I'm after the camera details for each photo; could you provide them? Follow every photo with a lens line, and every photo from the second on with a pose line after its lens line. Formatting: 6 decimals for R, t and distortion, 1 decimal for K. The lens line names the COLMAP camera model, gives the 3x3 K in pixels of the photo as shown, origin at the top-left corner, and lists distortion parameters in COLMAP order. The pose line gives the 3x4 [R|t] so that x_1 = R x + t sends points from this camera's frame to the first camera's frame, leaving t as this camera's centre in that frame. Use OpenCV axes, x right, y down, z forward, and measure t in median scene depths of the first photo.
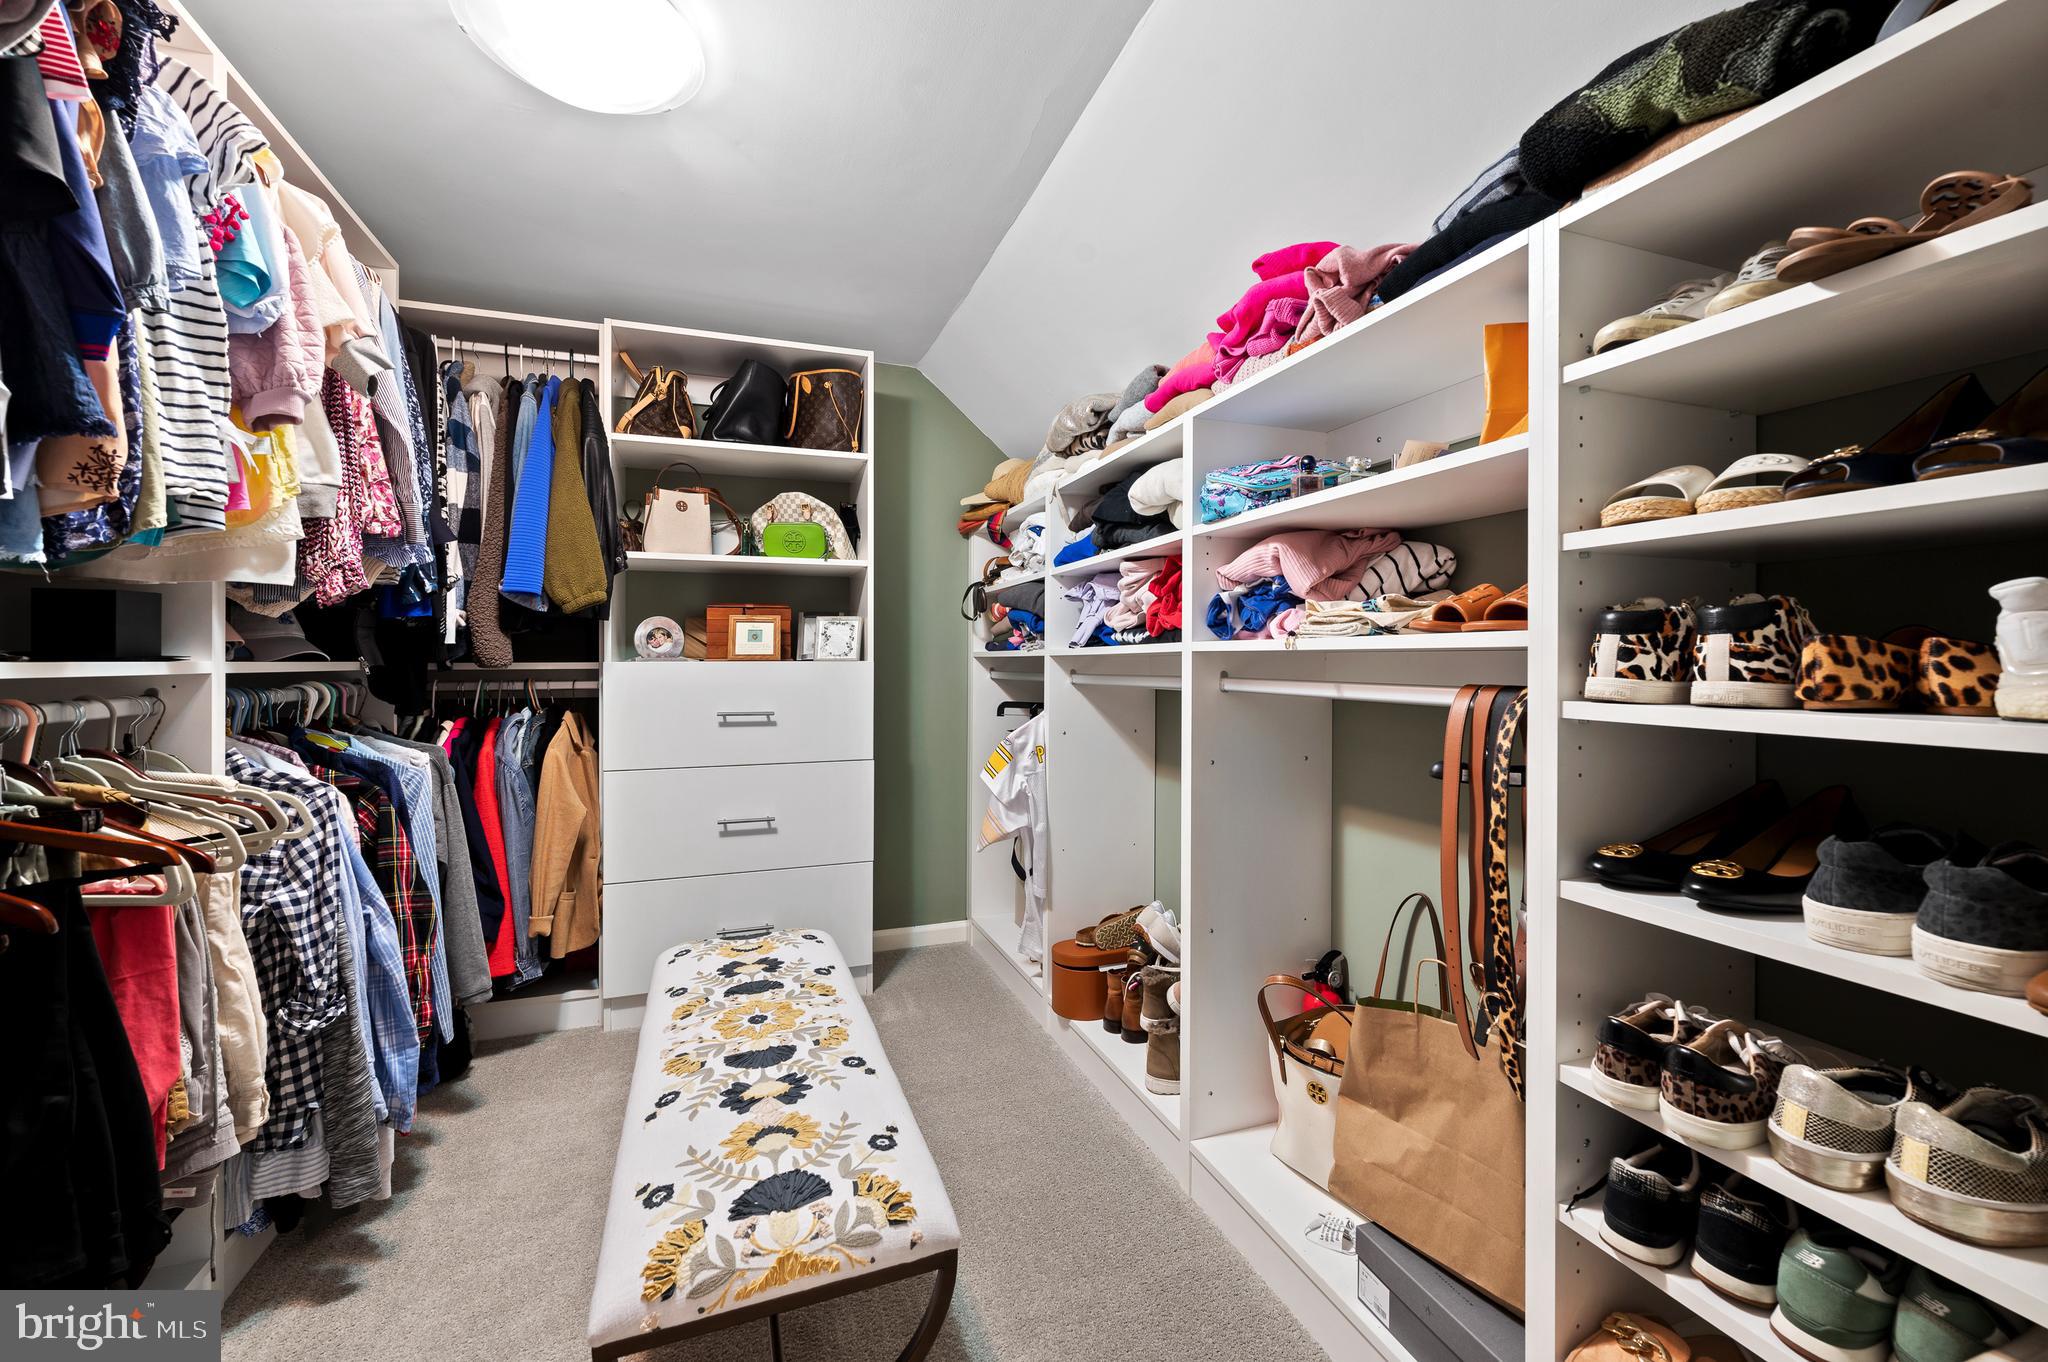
lens RADIAL K [[823.4, 0, 1013.3], [0, 823.4, 666.6], [0, 0, 1]] dist [-0.000644, -0.000115]
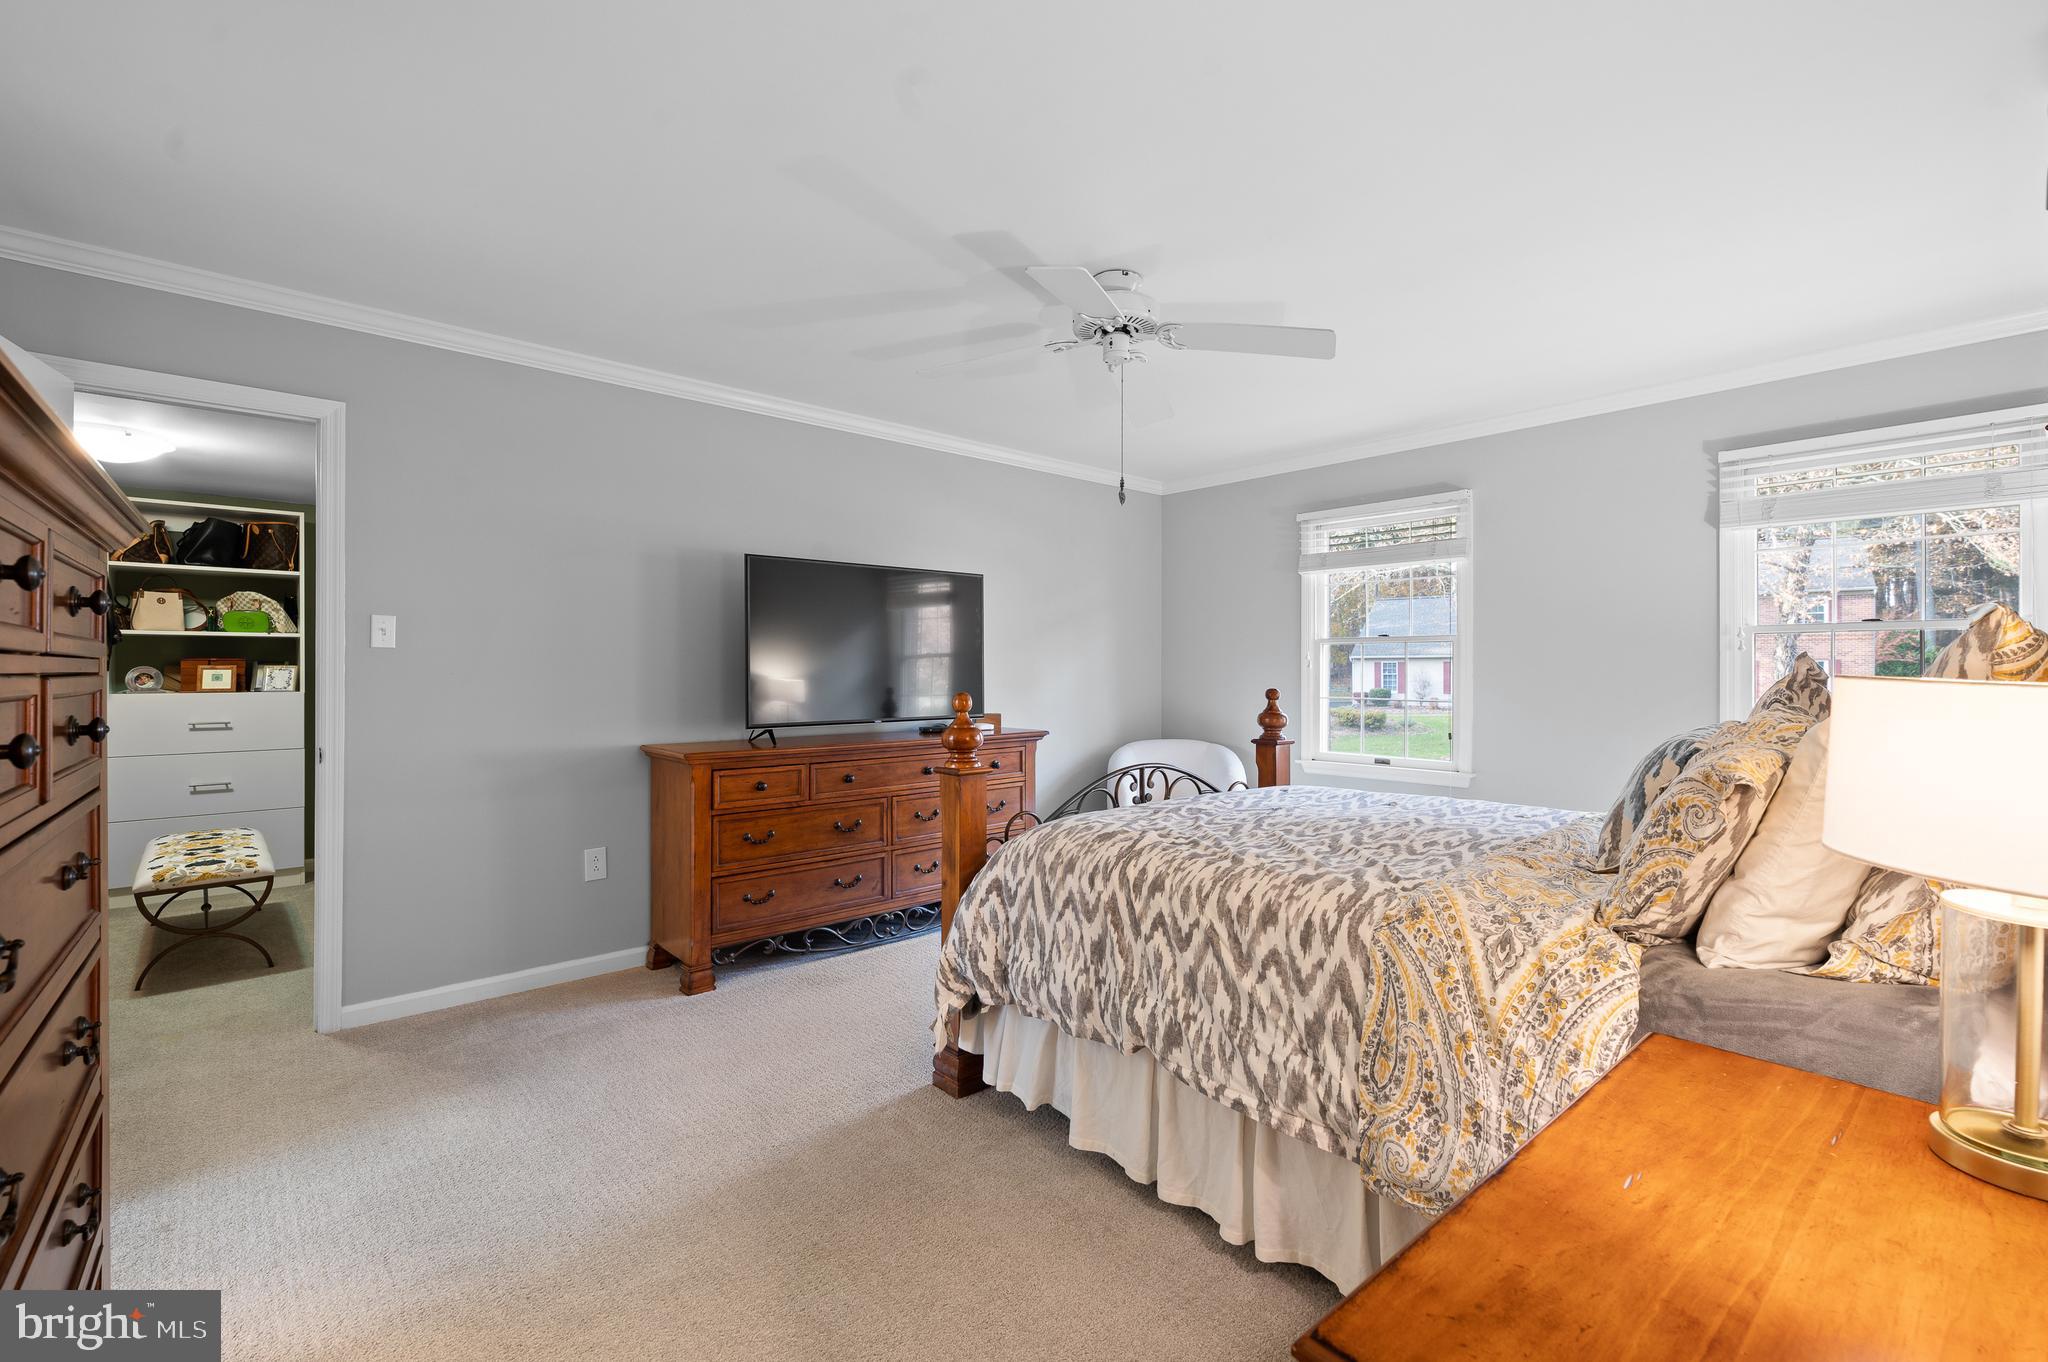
lens RADIAL K [[896.1, 0, 1024.8], [0, 896.1, 686.1], [0, 0, 1]] dist [-0.001831, 0.000798]
pose [[0.932688, 0.003803, 0.360663, 0.565474], [-0.006565, 0.999958, 0.006432, -0.041884], [-0.360624, -0.008367, 0.932674, -1.301489]]
